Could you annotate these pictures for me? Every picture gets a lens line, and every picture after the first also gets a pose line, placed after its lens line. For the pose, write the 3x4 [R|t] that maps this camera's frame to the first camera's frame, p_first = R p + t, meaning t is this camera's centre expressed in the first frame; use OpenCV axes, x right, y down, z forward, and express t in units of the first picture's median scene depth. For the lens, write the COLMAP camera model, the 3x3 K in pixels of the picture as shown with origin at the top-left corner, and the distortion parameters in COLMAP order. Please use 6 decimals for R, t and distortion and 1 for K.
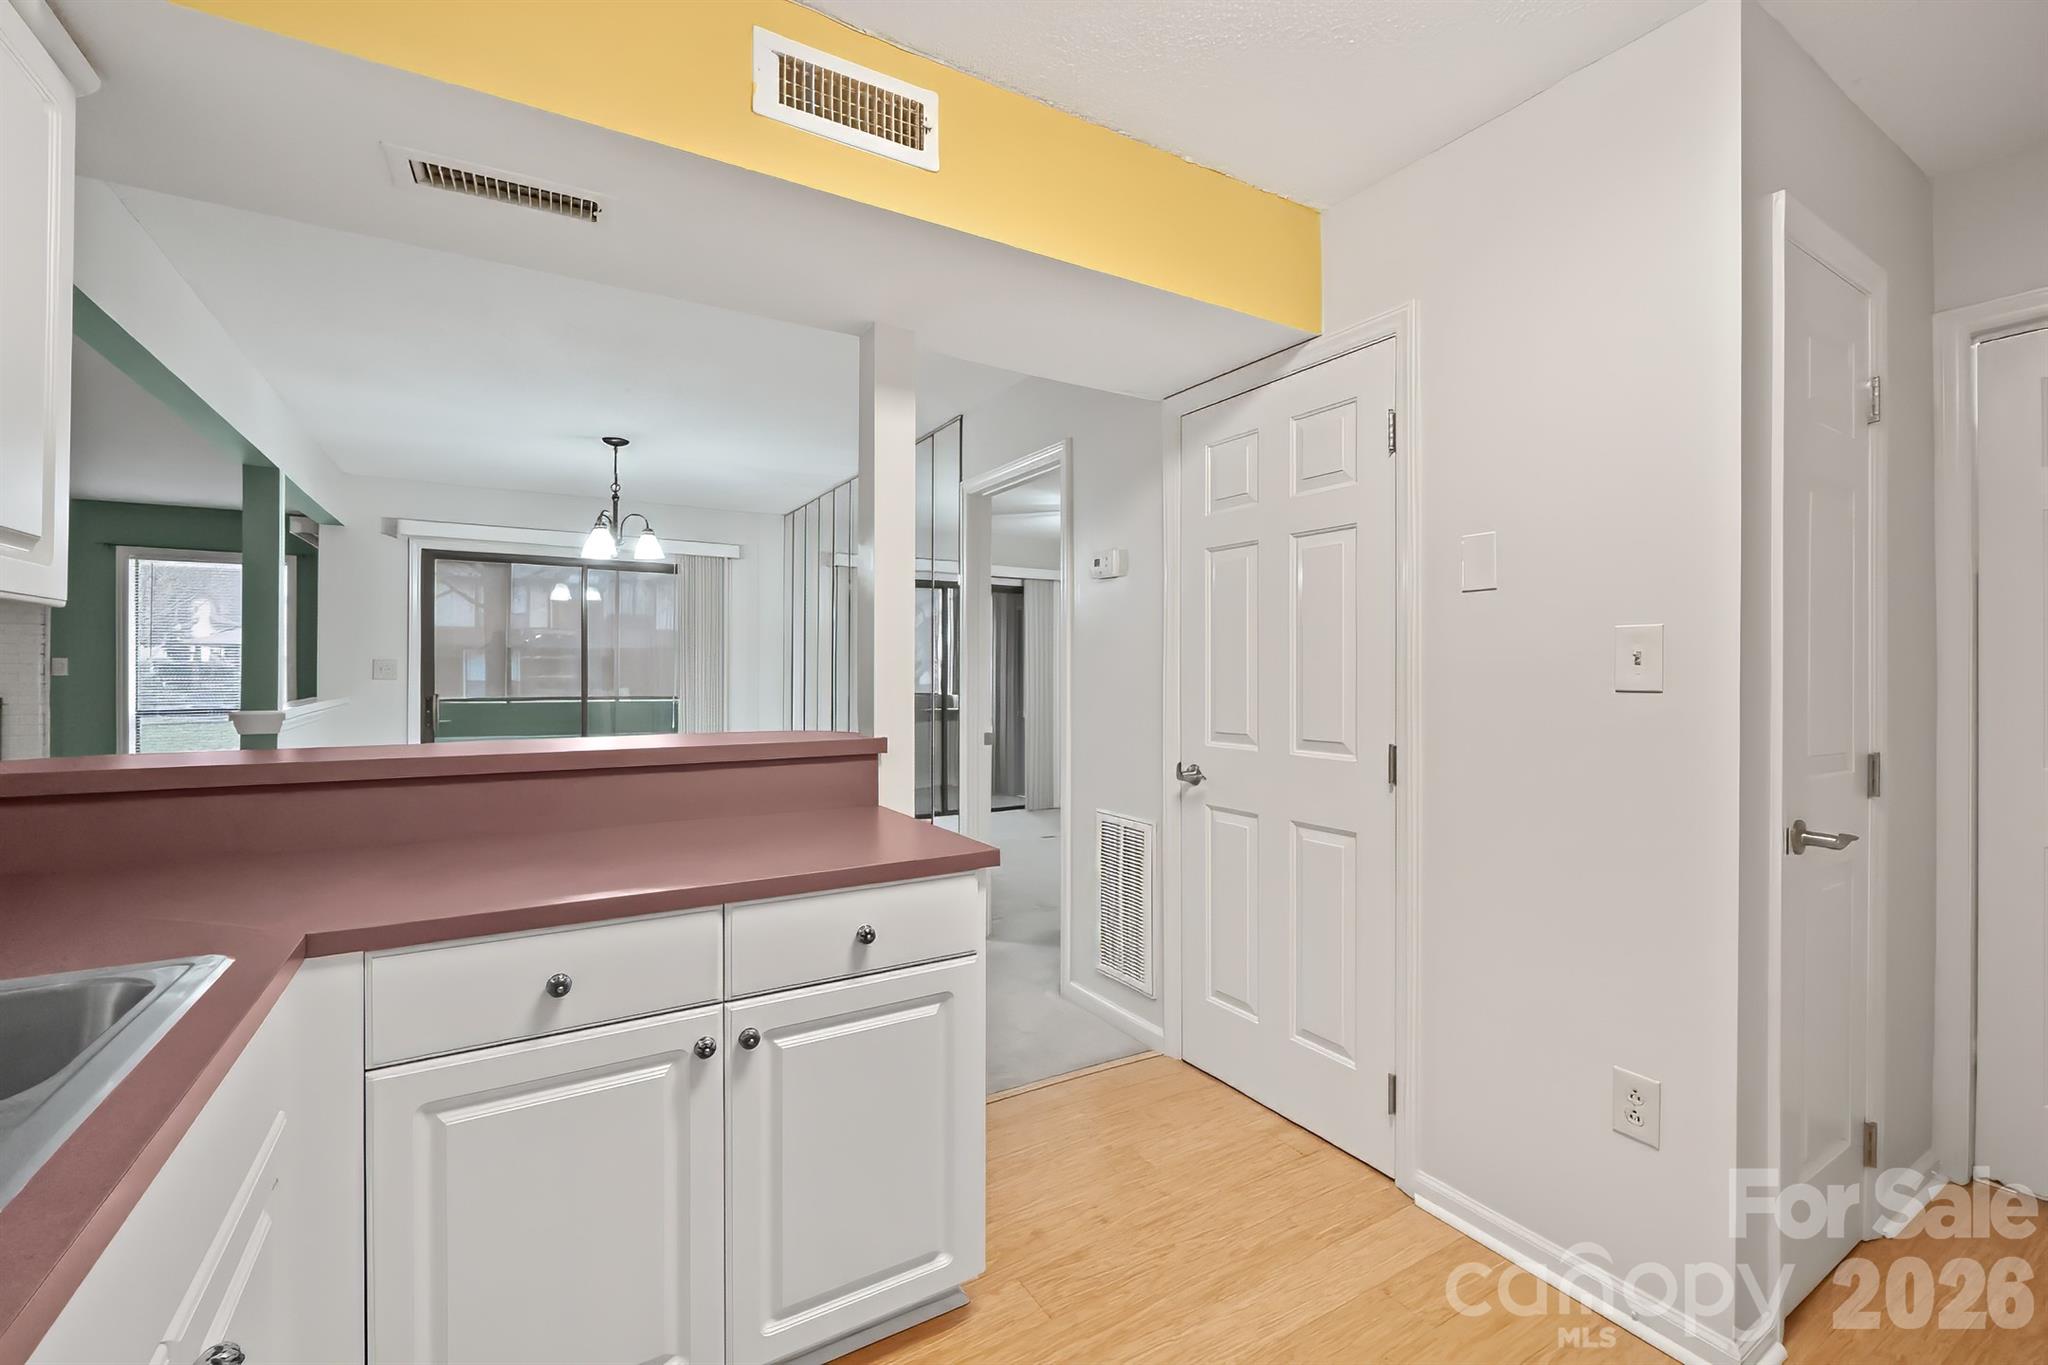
lens RADIAL K [[868.2, 0, 1020.1], [0, 868.2, 670.9], [0, 0, 1]] dist [-0.000943, -0.000153]
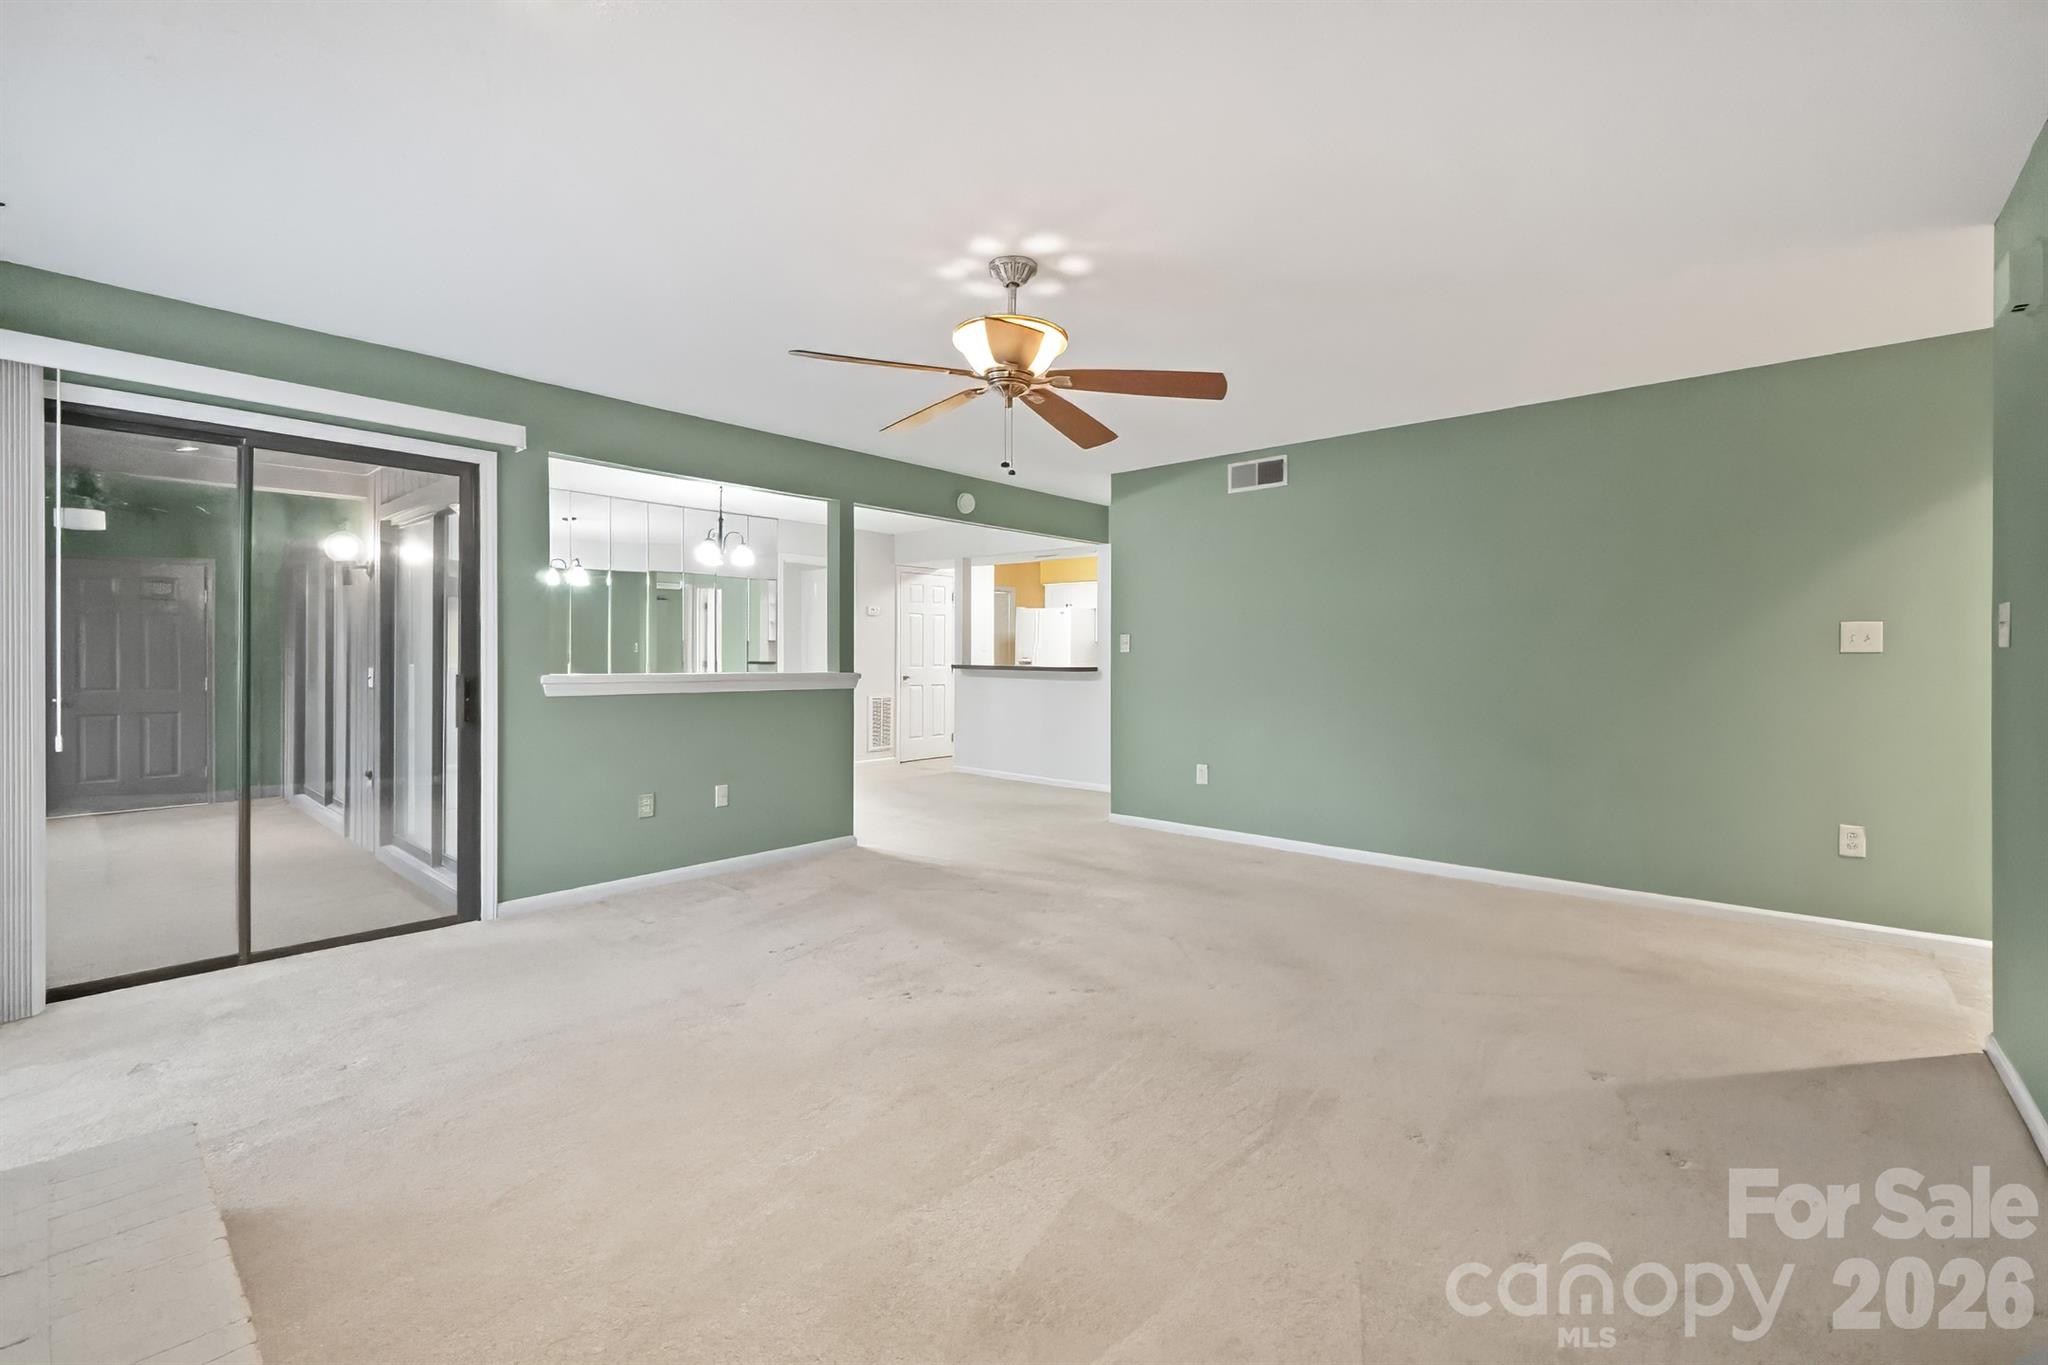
lens RADIAL K [[863.7, 0, 1029.1], [0, 863.7, 655.7], [0, 0, 1]] dist [-0.002656, -0.000236]
pose [[-0.313002, -0.004817, 0.949740, -1.461902], [-0.005197, 0.999981, 0.003359, 0.007349], [-0.949738, -0.003884, -0.313021, 0.728883]]
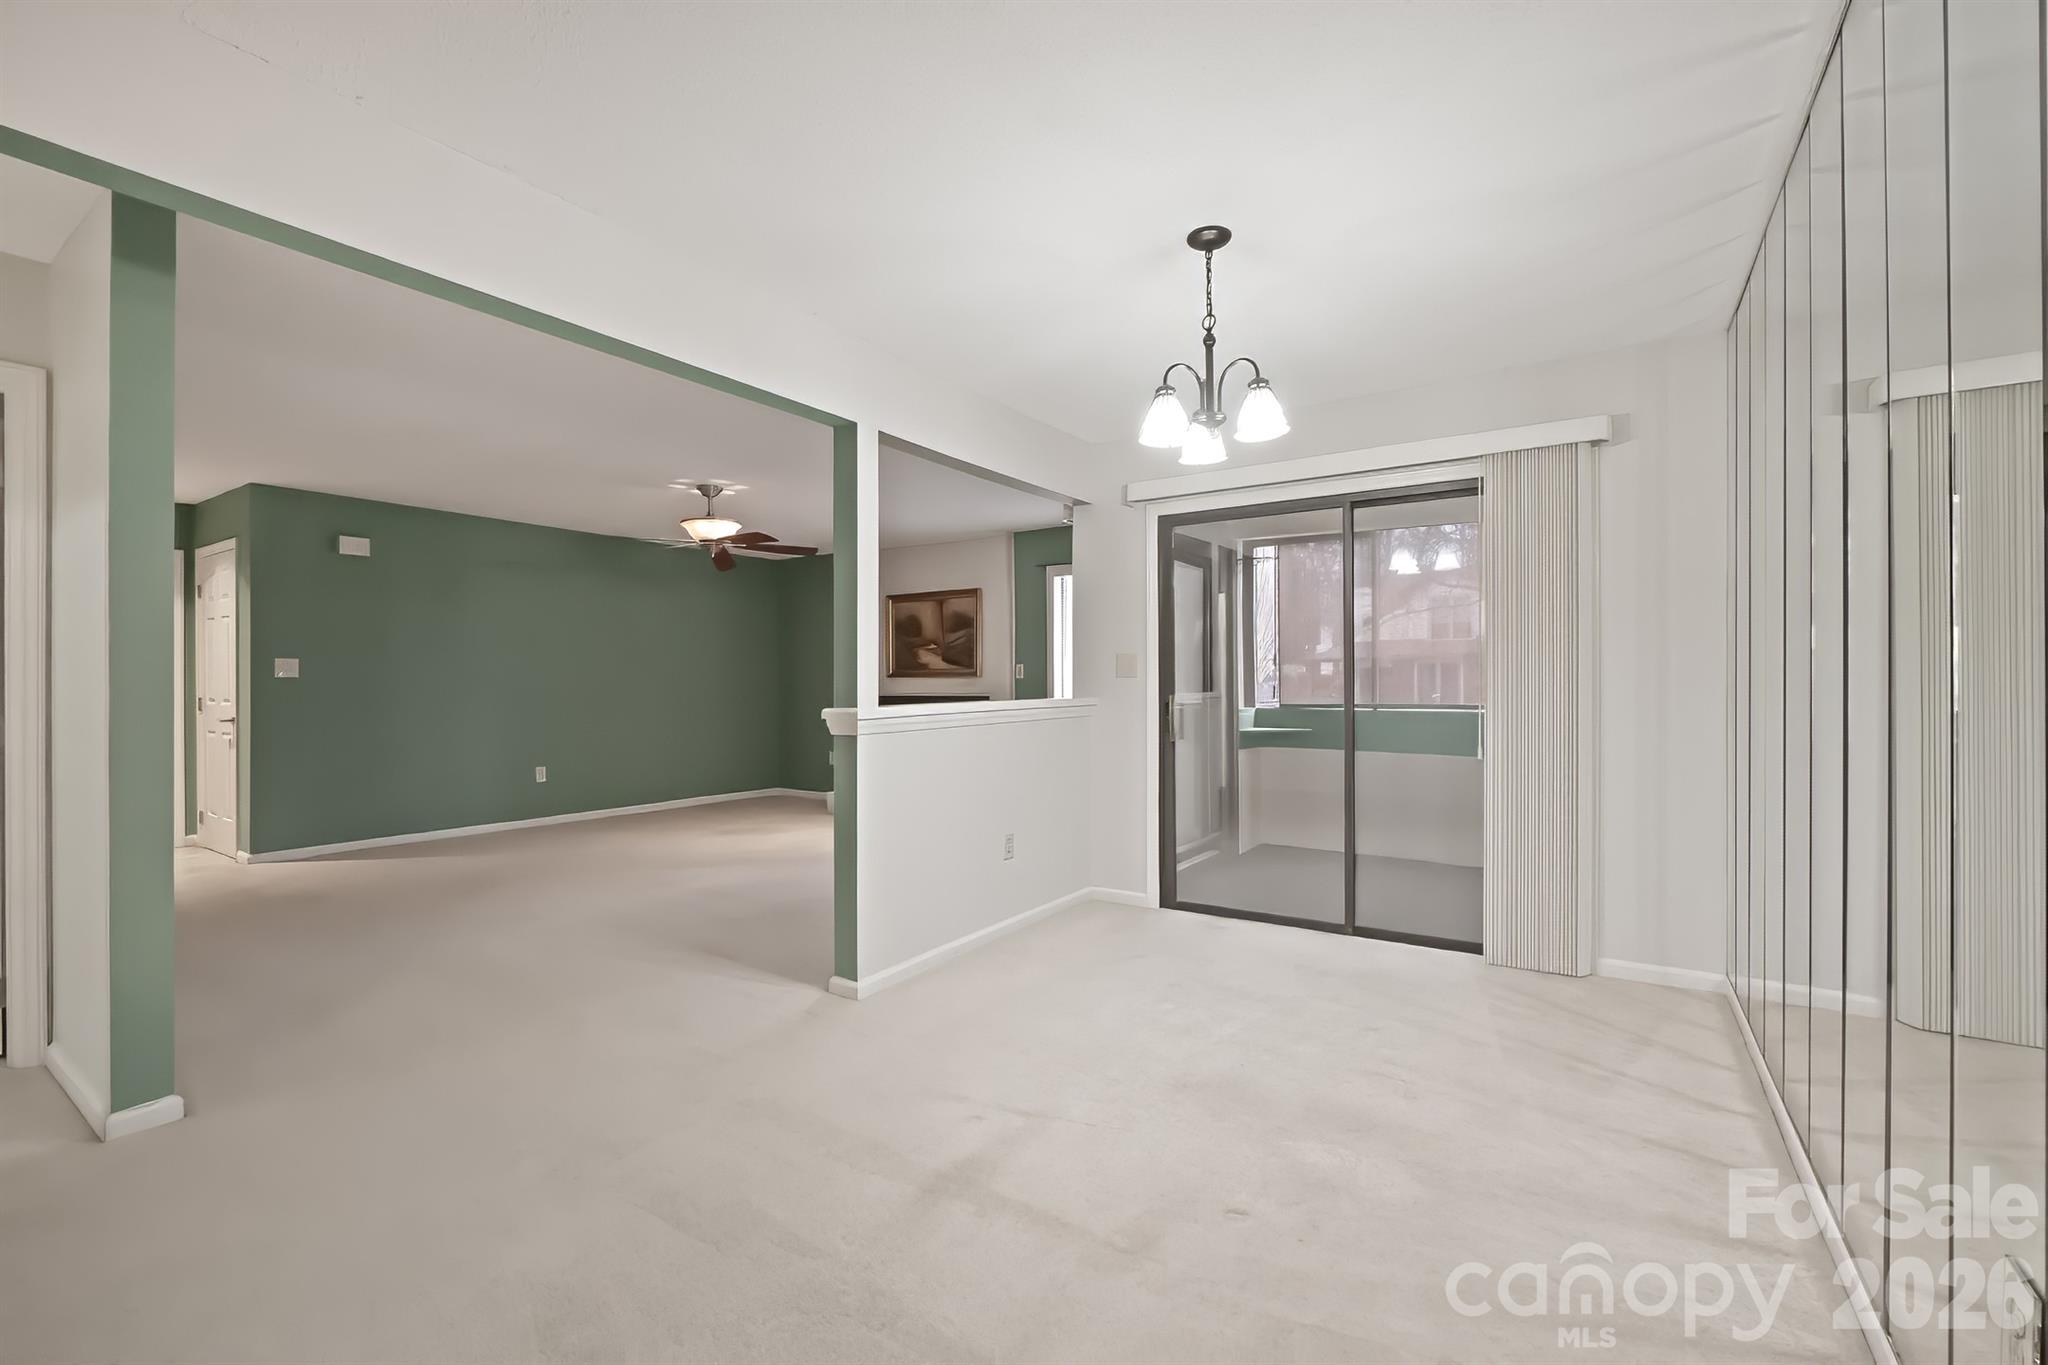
lens RADIAL K [[861.7, 0, 1026.2], [0, 861.7, 688.8], [0, 0, 1]] dist [-0.003349, -0.000224]
pose [[0.431404, 0.001084, -0.902158, -0.014444], [0.006607, 0.999969, 0.004361, 0.015351], [0.902135, -0.007842, 0.431383, 0.495321]]
